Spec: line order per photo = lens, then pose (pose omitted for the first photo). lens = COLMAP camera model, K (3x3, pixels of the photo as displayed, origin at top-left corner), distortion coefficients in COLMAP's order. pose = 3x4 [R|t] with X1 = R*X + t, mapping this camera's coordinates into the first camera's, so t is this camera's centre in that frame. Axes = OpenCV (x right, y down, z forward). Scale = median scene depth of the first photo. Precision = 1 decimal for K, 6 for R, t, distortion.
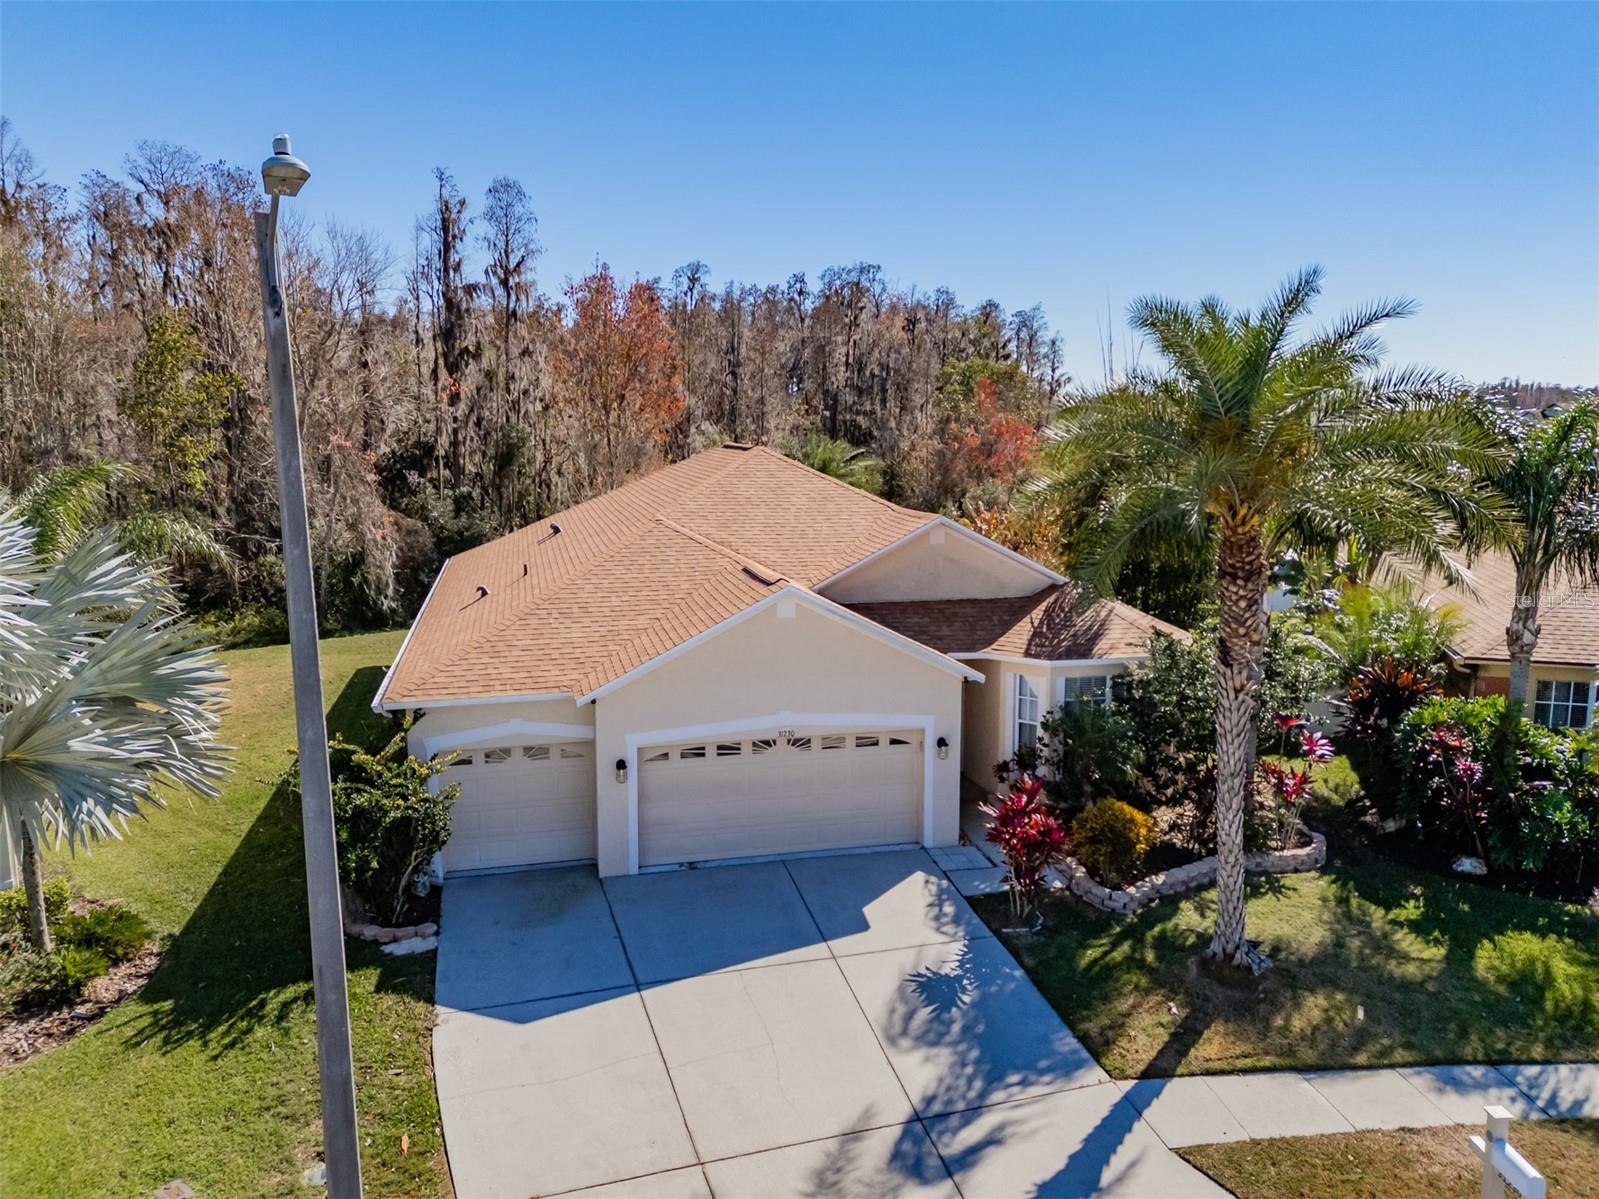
lens RADIAL K [[1164.0, 0, 799.5], [0, 1164.0, 599.5], [0, 0, 1]] dist [0.074765, -0.066055]
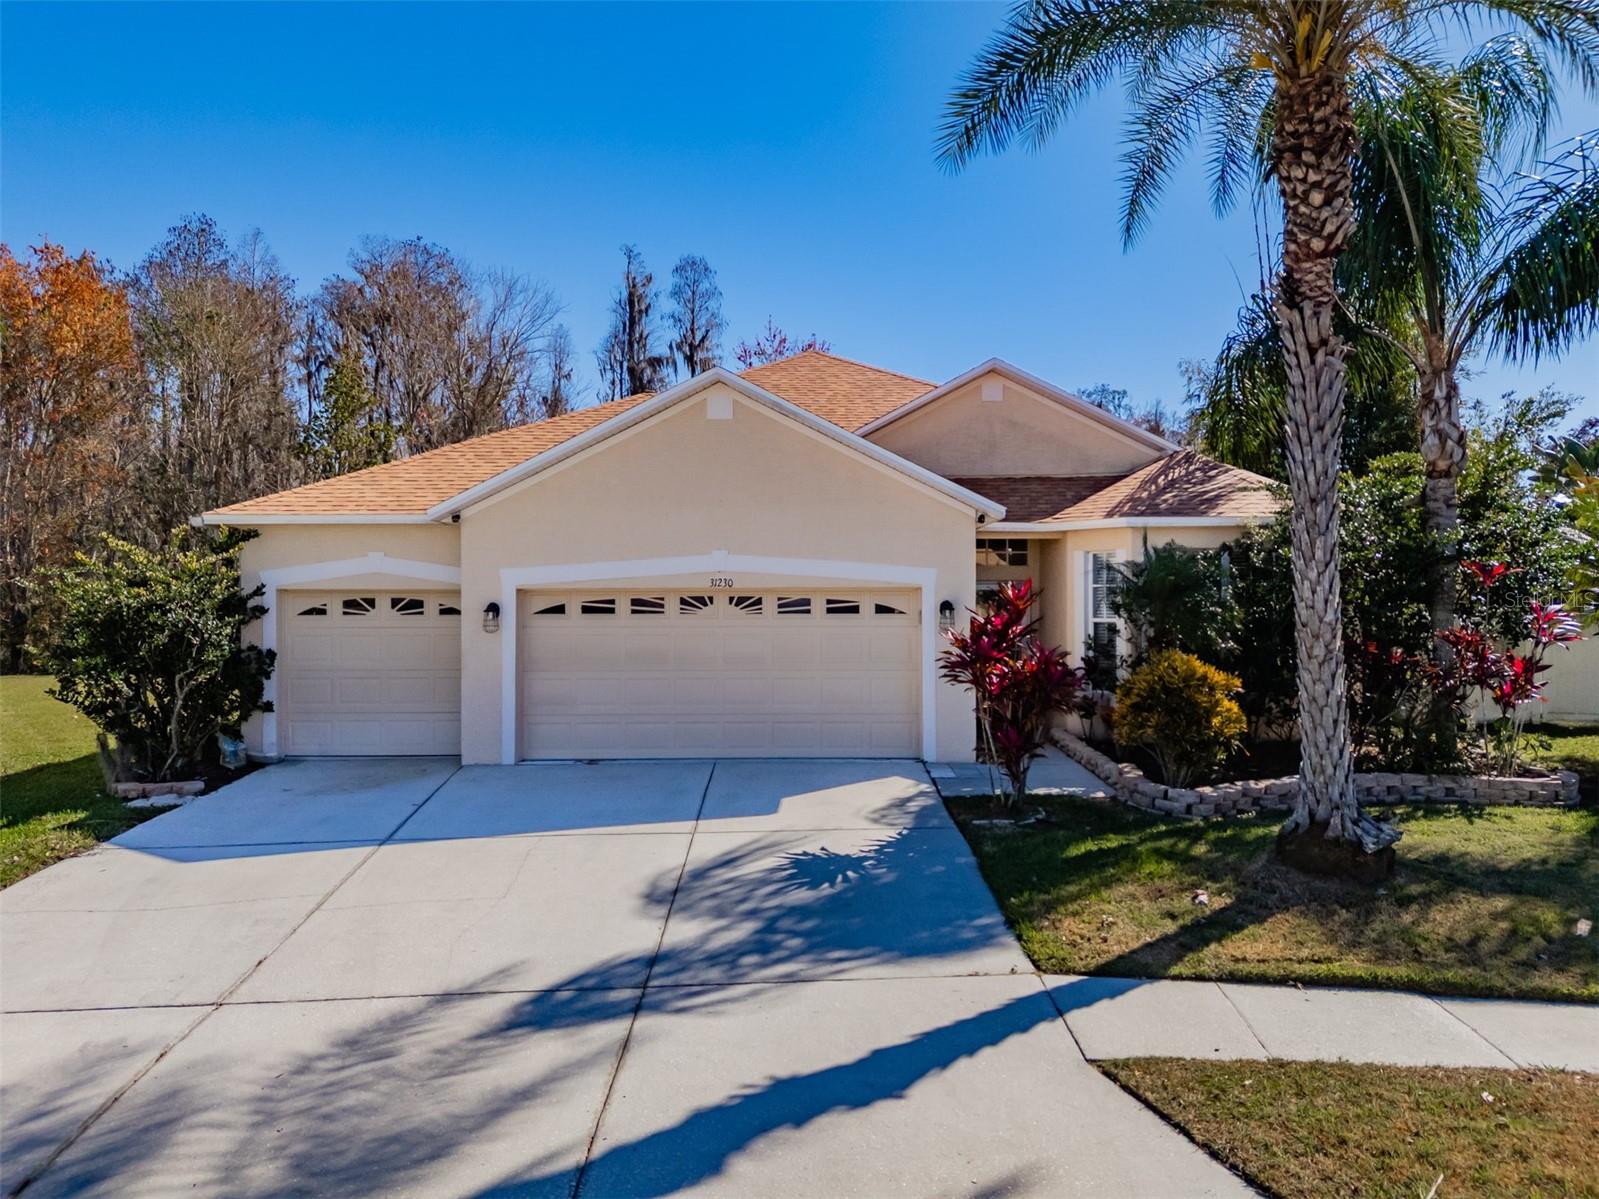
lens RADIAL K [[1164.0, 0, 799.5], [0, 1164.0, 599.5], [0, 0, 1]] dist [0.074765, -0.066055]
pose [[0.973474, -0.001584, -0.228793, 0.207984], [-0.032917, 0.988604, -0.146899, 0.237296], [0.226418, 0.150534, 0.962328, 0.321027]]
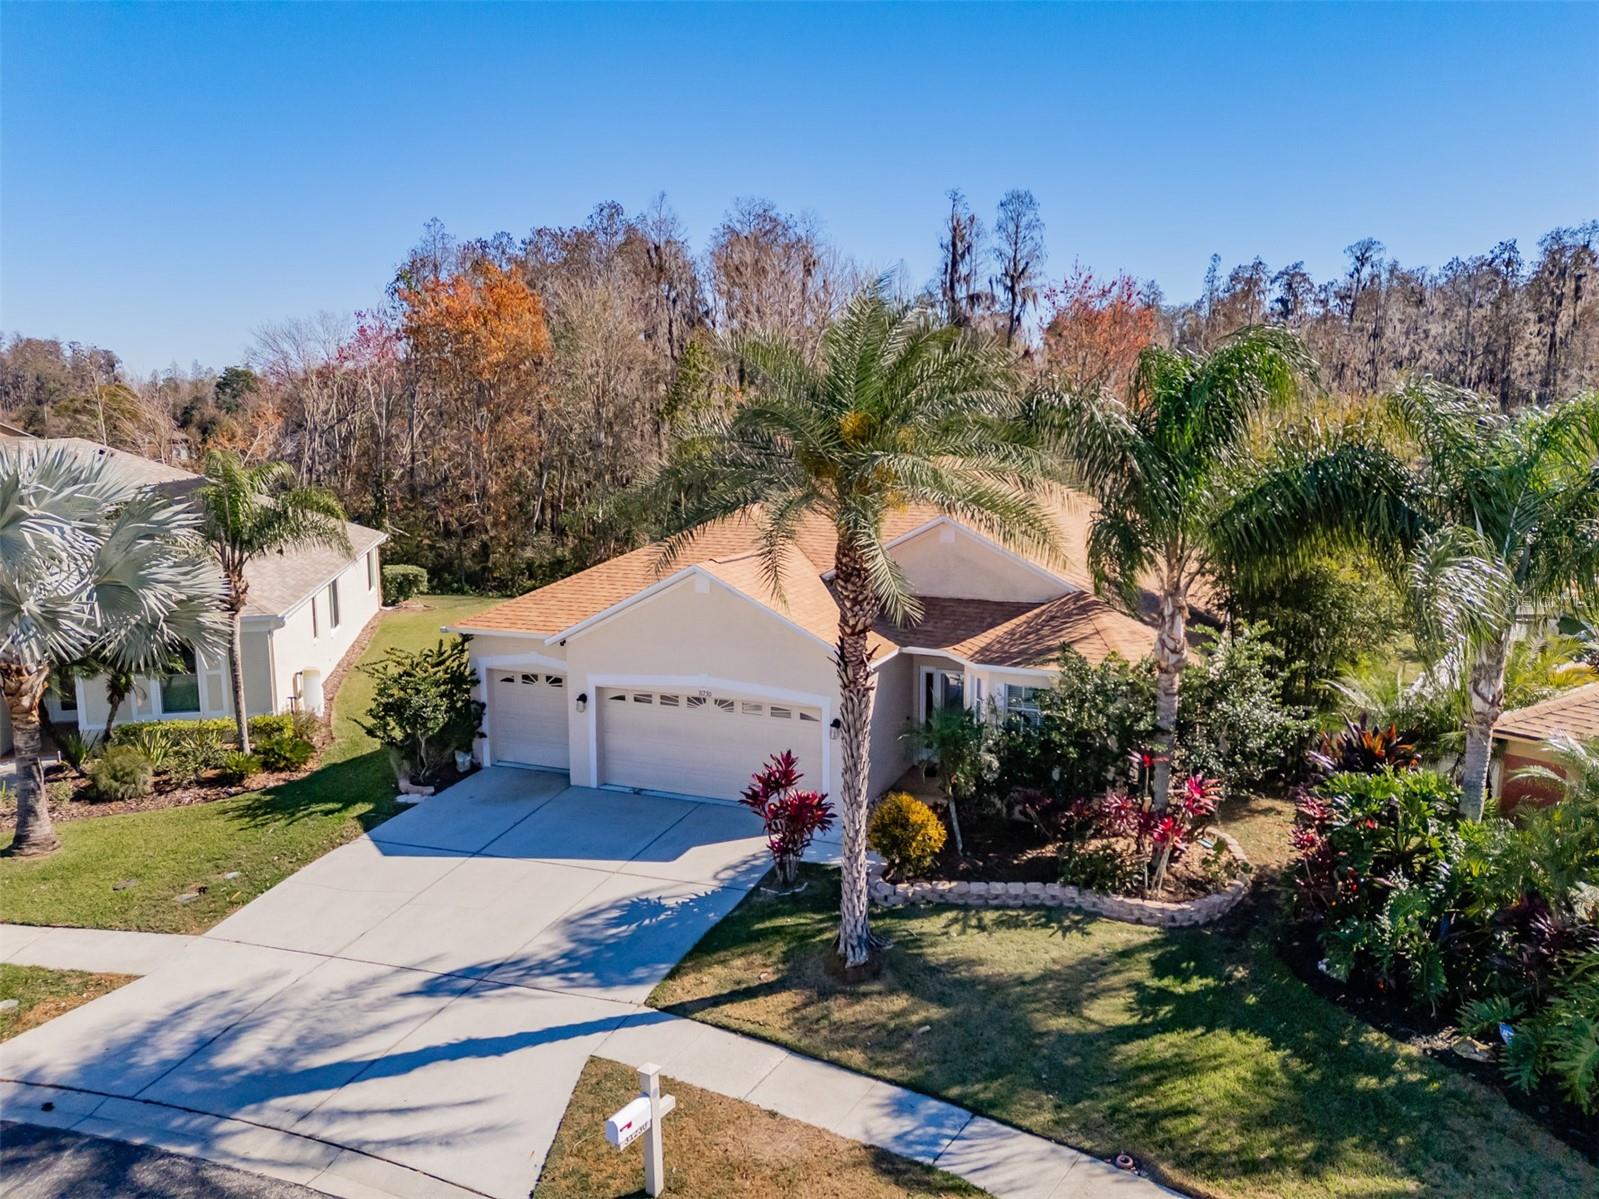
lens RADIAL K [[1164.0, 0, 799.5], [0, 1164.0, 599.5], [0, 0, 1]] dist [0.074765, -0.066055]
pose [[0.808881, 0.089738, -0.581084, 0.746477], [-0.088281, 0.995617, 0.030867, -0.021947], [0.581307, 0.026331, 0.813258, 0.115561]]
